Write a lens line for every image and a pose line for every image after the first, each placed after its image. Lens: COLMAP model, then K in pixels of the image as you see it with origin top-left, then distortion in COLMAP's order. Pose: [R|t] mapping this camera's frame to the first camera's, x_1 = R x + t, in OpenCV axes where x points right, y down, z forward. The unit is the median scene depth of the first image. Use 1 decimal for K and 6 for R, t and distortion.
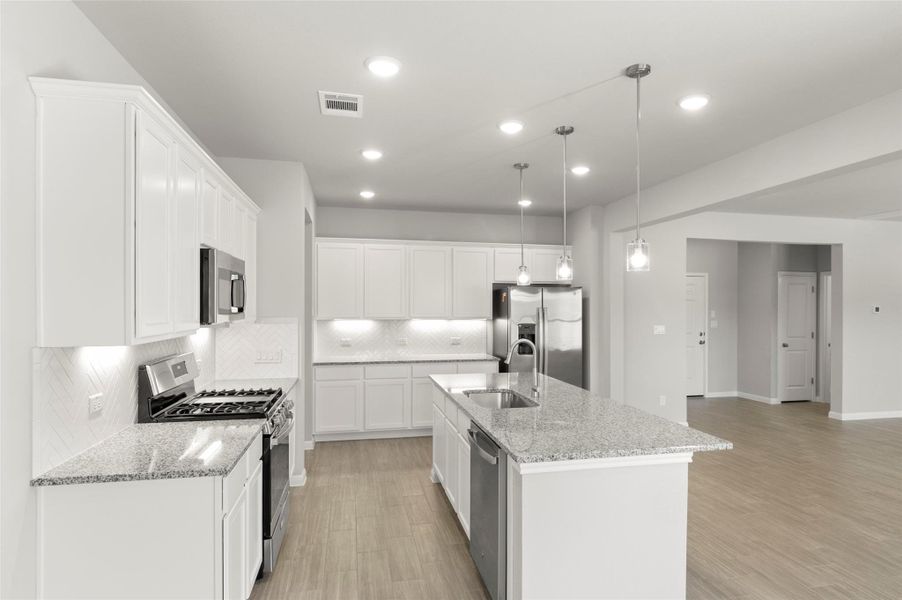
lens RADIAL K [[515.9, 0, 473.9], [0, 515.9, 306.5], [0, 0, 1]] dist [0.004289, 0.000525]
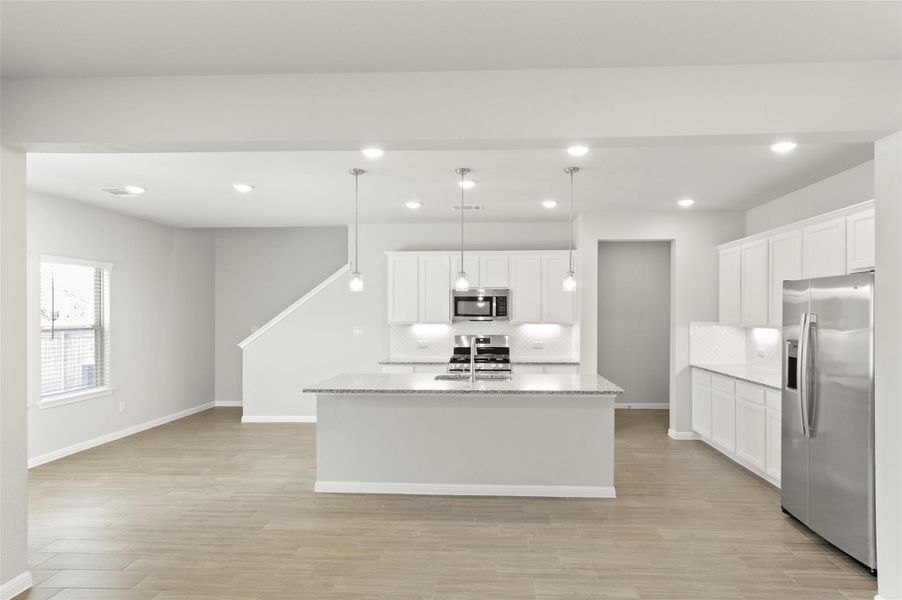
lens RADIAL K [[487.1, 0, 473.8], [0, 487.1, 310.6], [0, 0, 1]] dist [0.005677, -0.000180]
pose [[-0.273584, -0.009475, -0.961801, 0.741555], [0.000039, 0.999951, -0.009862, 0.004480], [0.961848, -0.002736, -0.273570, 0.769276]]
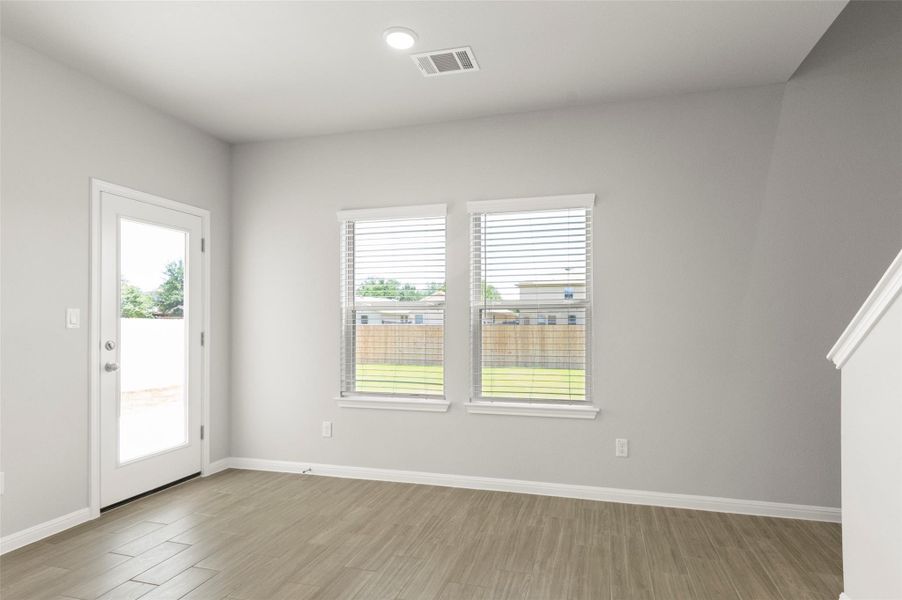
lens RADIAL K [[485.5, 0, 470.9], [0, 485.5, 321.9], [0, 0, 1]] dist [0.002705, 0.000019]
pose [[-0.879975, -0.003516, 0.475006, -0.109790], [-0.002202, 0.999992, 0.003324, 0.046581], [-0.475014, 0.001879, -0.879976, 0.381407]]
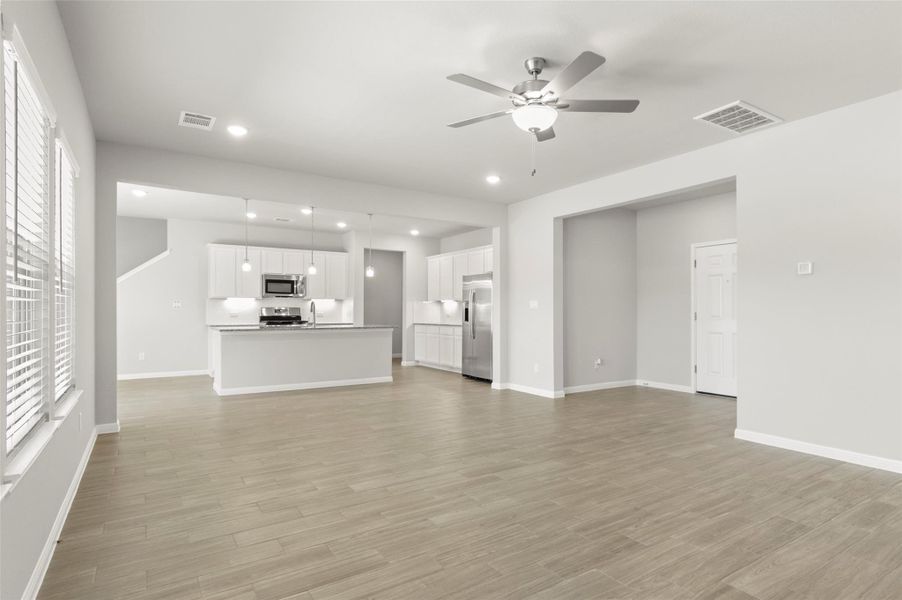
lens RADIAL K [[487.1, 0, 473.8], [0, 487.1, 310.6], [0, 0, 1]] dist [0.005677, -0.000180]
pose [[0.352088, -0.005546, -0.935951, 1.344165], [0.000420, 0.999983, -0.005768, 0.066485], [0.935967, 0.001637, 0.352084, 0.520274]]
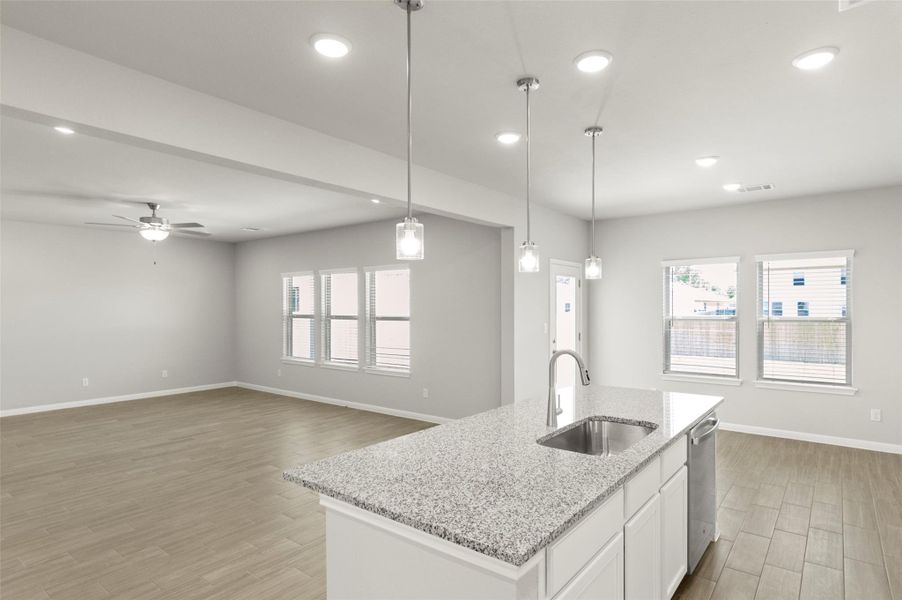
lens RADIAL K [[487.1, 0, 473.8], [0, 487.1, 310.6], [0, 0, 1]] dist [0.005677, -0.000180]
pose [[-0.640721, -0.006824, 0.767744, -0.201291], [0.001138, 0.999951, 0.009838, 0.001086], [-0.767773, 0.007176, -0.640682, 0.883235]]
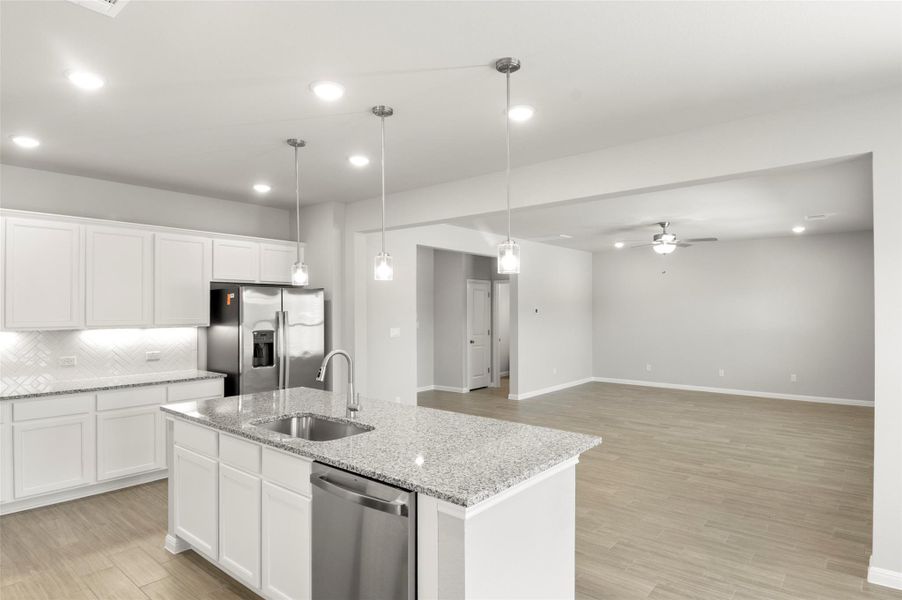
lens RADIAL K [[501.5, 0, 470.7], [0, 501.5, 305.8], [0, 0, 1]] dist [0.041932, -0.047853]
pose [[0.789548, -0.000391, 0.613689, -0.134136], [0.004437, 0.999977, -0.005072, -0.001722], [-0.613673, 0.006727, 0.789532, 0.129804]]
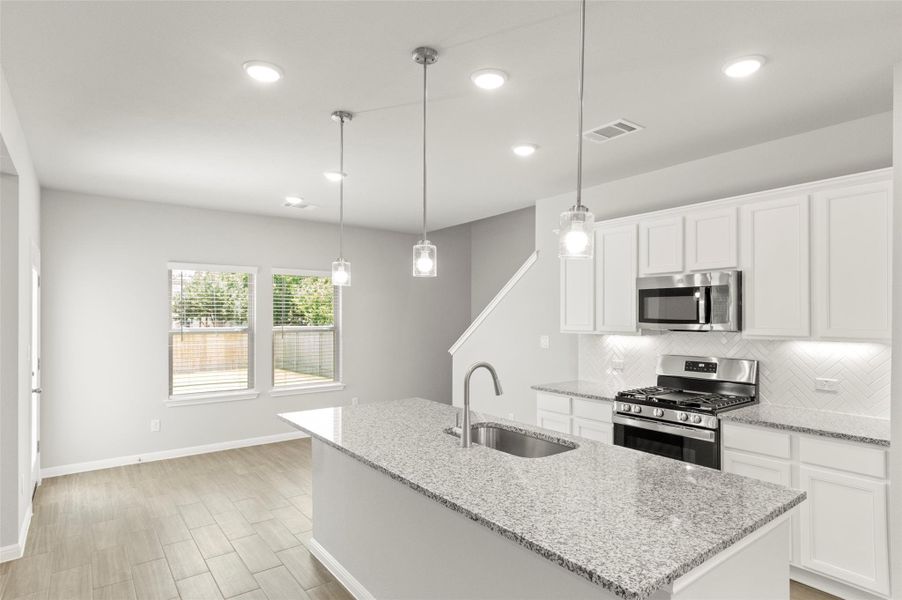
lens RADIAL K [[495.6, 0, 476.3], [0, 495.6, 319.6], [0, 0, 1]] dist [0.002293, 0.000711]
pose [[-0.903446, -0.003223, -0.428690, 0.223621], [-0.004704, 0.999986, 0.002394, 0.001940], [0.428676, 0.004179, -0.903449, 0.921127]]
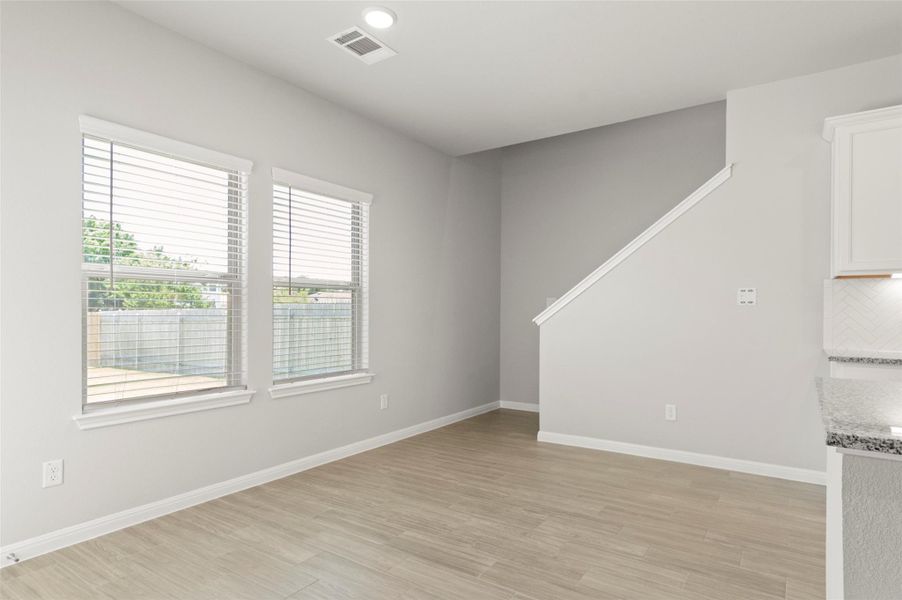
lens RADIAL K [[489.7, 0, 476.6], [0, 489.7, 319.3], [0, 0, 1]] dist [-0.002687, -0.001728]
pose [[-0.721999, 0.001889, -0.691892, 0.379689], [-0.008052, 0.999906, 0.011132, 0.062470], [0.691848, 0.013609, -0.721915, 0.414375]]
